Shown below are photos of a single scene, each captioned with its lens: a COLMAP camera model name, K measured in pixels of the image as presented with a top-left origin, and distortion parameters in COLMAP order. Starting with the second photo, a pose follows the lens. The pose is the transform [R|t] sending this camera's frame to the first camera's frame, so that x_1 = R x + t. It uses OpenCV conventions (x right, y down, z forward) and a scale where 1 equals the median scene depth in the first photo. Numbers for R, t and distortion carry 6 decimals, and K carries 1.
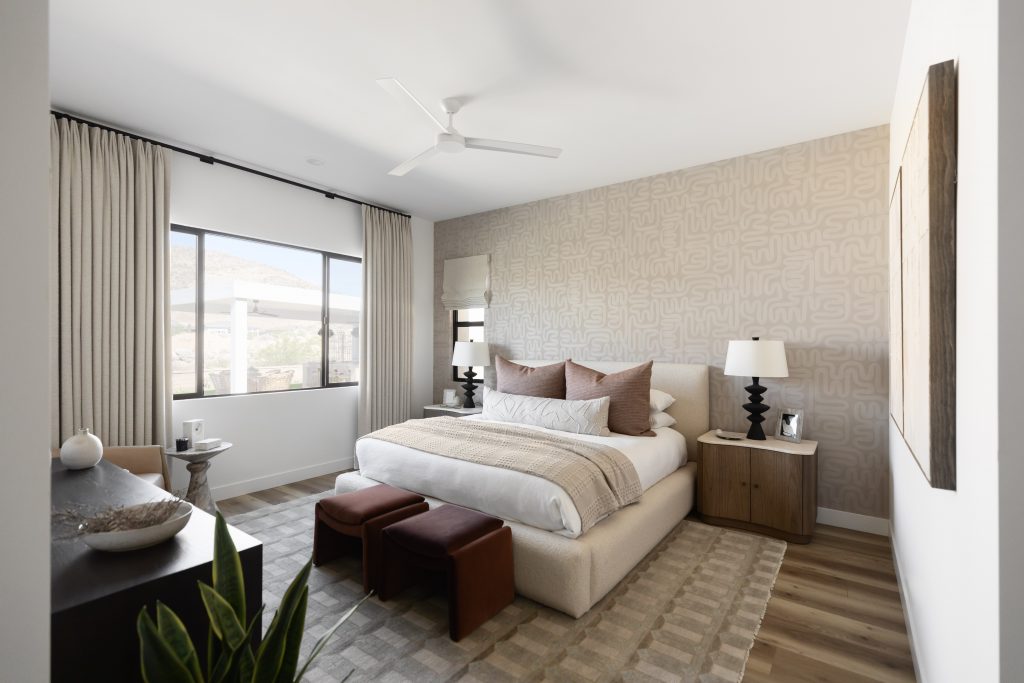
lens RADIAL K [[454.6, 0, 523.1], [0, 454.6, 326.6], [0, 0, 1]] dist [0.008336, 0.000998]
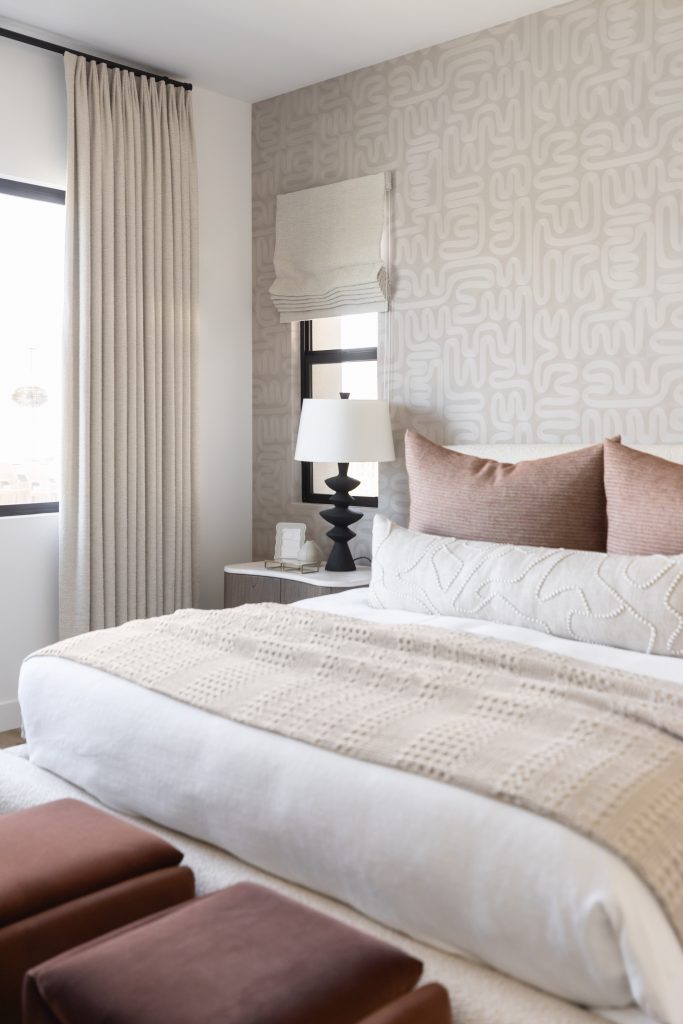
lens RADIAL K [[1007.6, 0, 354.7], [0, 1007.6, 396.1], [0, 0, 1]] dist [0.006567, 0.000000]
pose [[0.992198, -0.011775, -0.124111, -0.000979], [0.012843, 0.999887, 0.007814, 0.034997], [0.124005, -0.009348, 0.992238, 0.231028]]
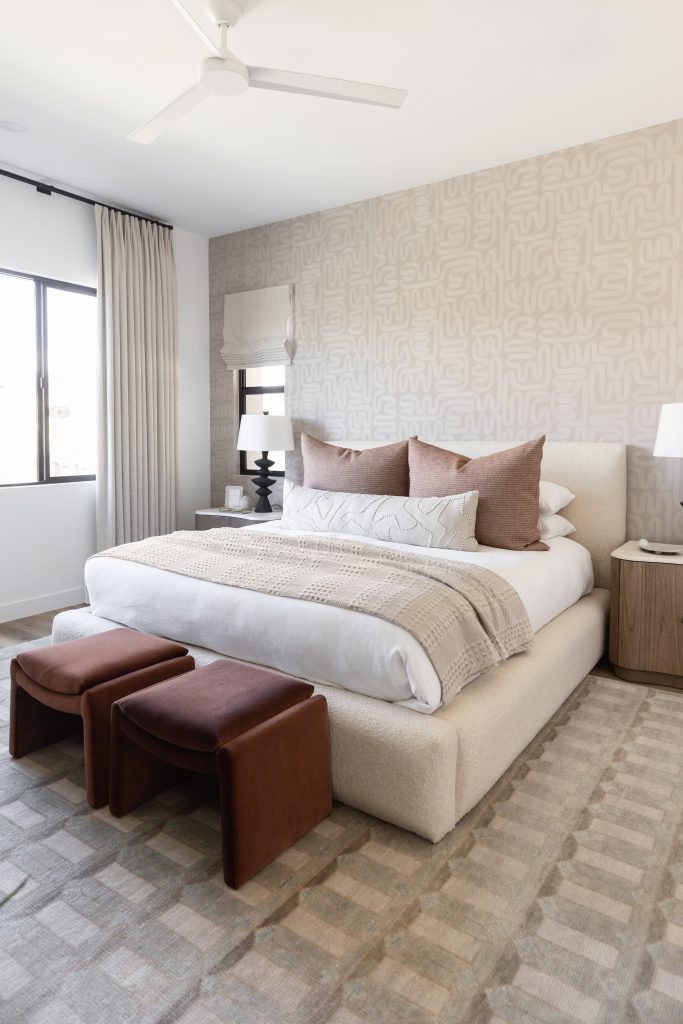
lens RADIAL K [[620.4, 0, 353.8], [0, 620.4, 445.0], [0, 0, 1]] dist [0.004294, 0.005087]
pose [[0.999840, -0.004325, 0.017385, -0.001640], [0.003327, 0.998368, 0.057019, 0.036916], [-0.017604, -0.056952, 0.998222, 0.122792]]
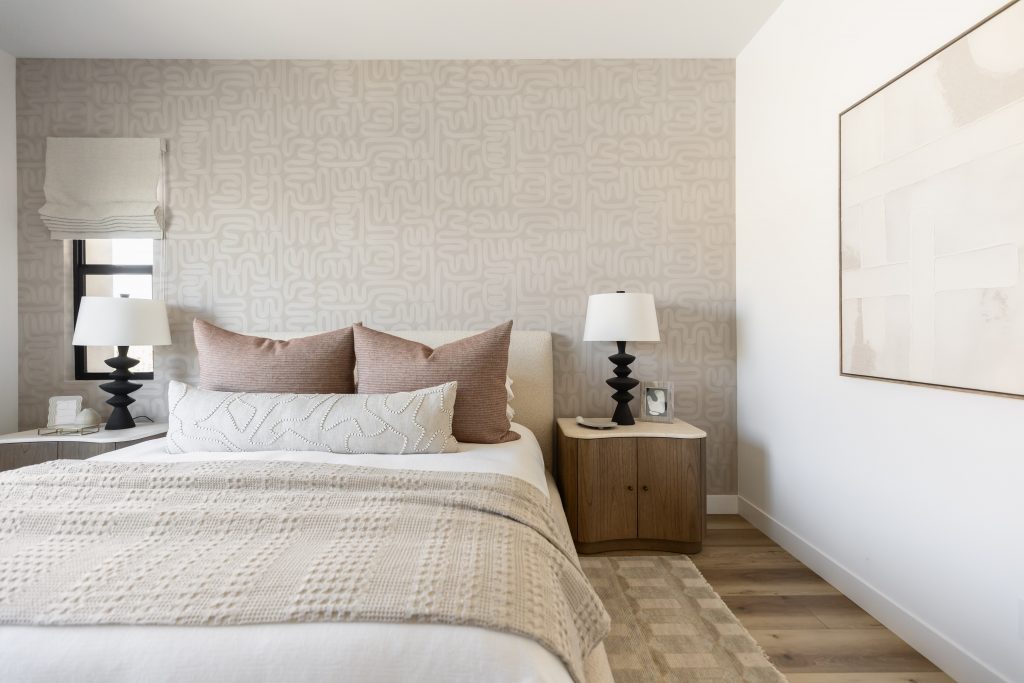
lens RADIAL K [[455.6, 0, 503.8], [0, 455.6, 333.7], [0, 0, 1]] dist [0.003535, 0.001150]
pose [[0.819526, -0.005353, 0.573017, -0.086056], [-0.012568, 0.999548, 0.027313, 0.076305], [-0.572904, -0.029585, 0.819089, 0.491623]]
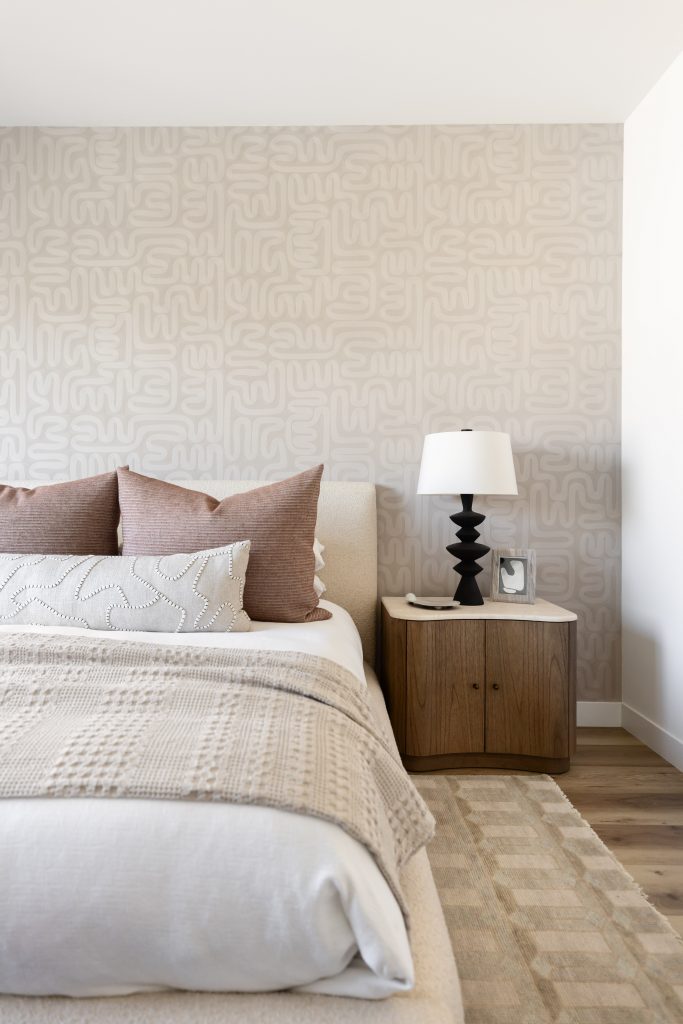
lens RADIAL K [[620.4, 0, 306.1], [0, 620.4, 495.3], [0, 0, 1]] dist [0.004294, 0.005087]
pose [[0.829823, 0.003819, 0.558013, -0.098914], [-0.020896, 0.999488, 0.024234, 0.091992], [-0.557635, -0.031770, 0.829478, 0.461924]]
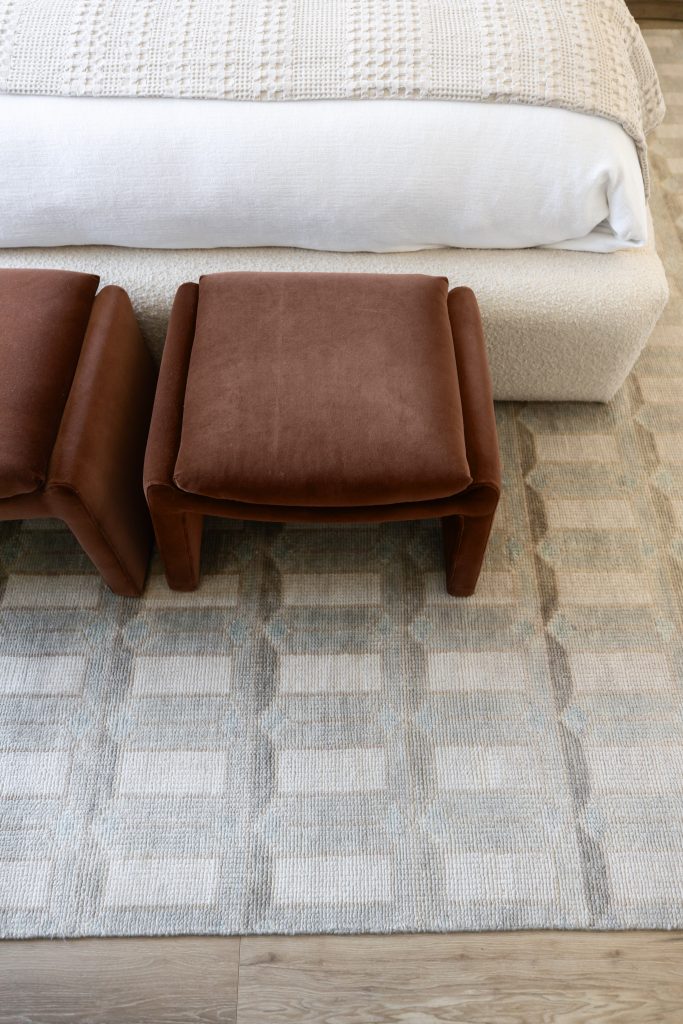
lens RADIAL K [[758.2, 0, 332.3], [0, 758.2, 513.7], [0, 0, 1]] dist [-0.008418, 0.001288]
pose [[0.814977, -0.489587, 0.310026, -0.239154], [-0.034010, 0.493663, 0.868988, 0.030479], [-0.578494, -0.718749, 0.385674, 0.481388]]
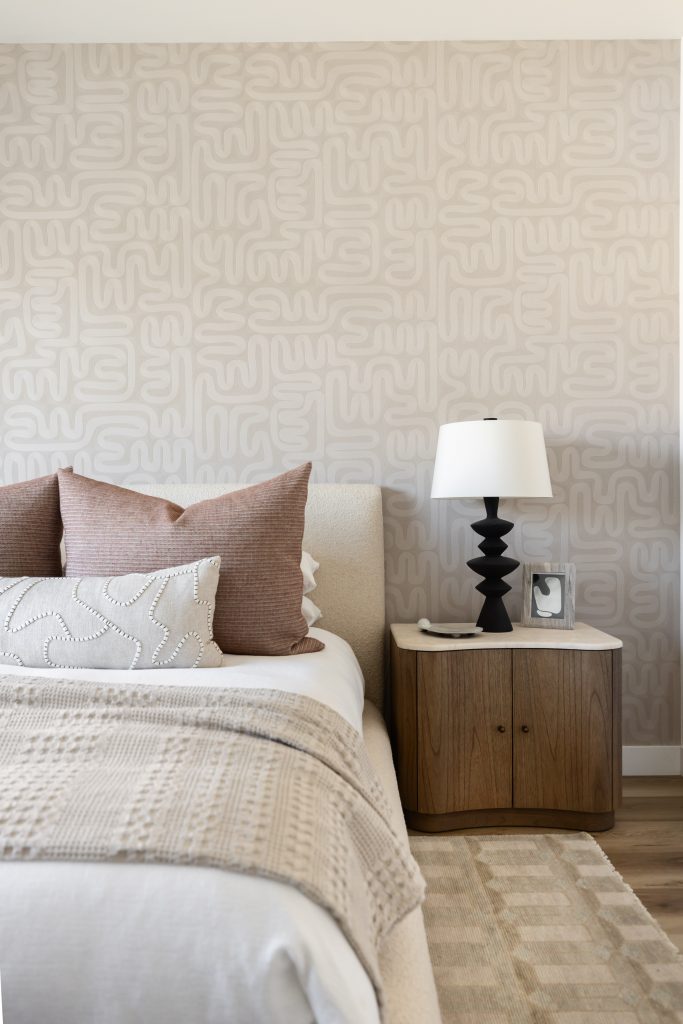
lens RADIAL K [[768.7, 0, 332.6], [0, 768.7, 519.8], [0, 0, 1]] dist [-0.000529, 0.007155]
pose [[0.817950, -0.019654, 0.574953, -0.085207], [-0.007961, 0.998934, 0.045474, 0.094022], [-0.575234, -0.041772, 0.816922, 0.442006]]
